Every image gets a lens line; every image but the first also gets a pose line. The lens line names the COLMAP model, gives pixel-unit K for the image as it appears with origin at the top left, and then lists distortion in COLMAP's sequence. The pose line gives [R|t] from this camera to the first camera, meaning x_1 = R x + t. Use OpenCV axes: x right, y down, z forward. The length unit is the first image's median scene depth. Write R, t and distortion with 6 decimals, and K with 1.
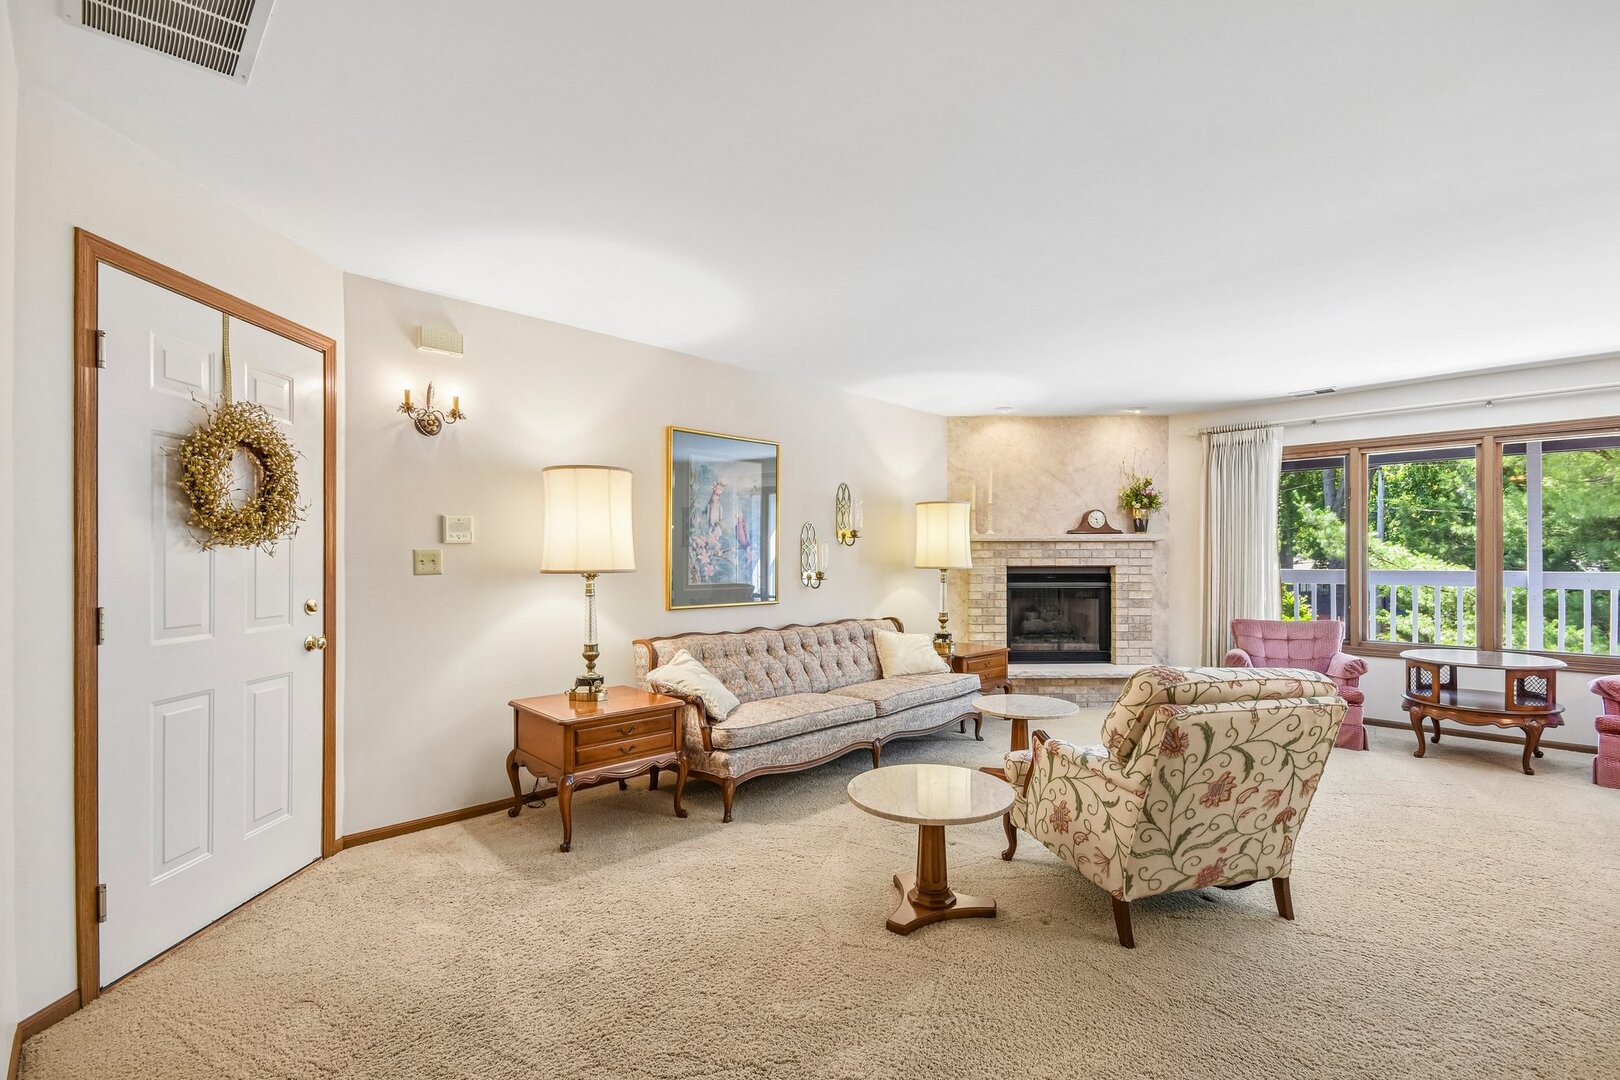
lens RADIAL K [[710.1, 0, 806.8], [0, 710.1, 556.8], [0, 0, 1]] dist [0.002096, -0.011571]
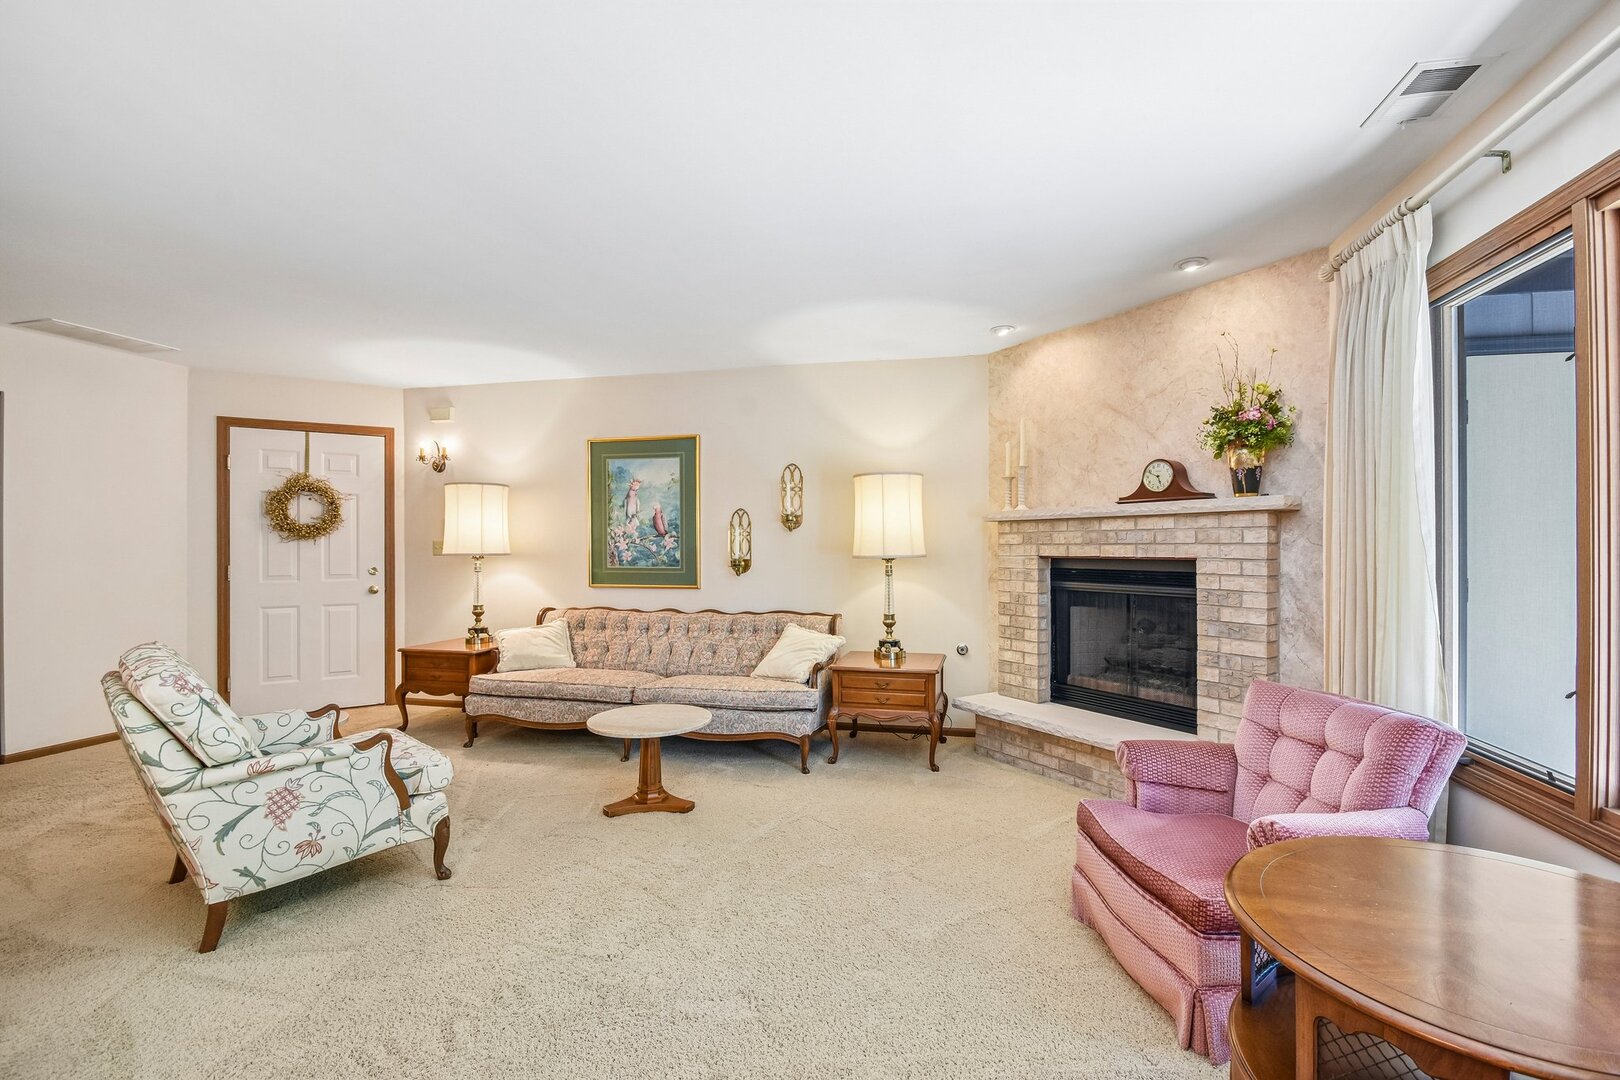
lens RADIAL K [[710.1, 0, 848.2], [0, 710.1, 542.5], [0, 0, 1]] dist [0.002096, -0.011571]
pose [[0.546040, -0.003799, -0.837750, 0.750113], [0.002726, 0.999992, -0.002758, 0.001199], [0.837755, -0.000778, 0.546046, 0.480192]]
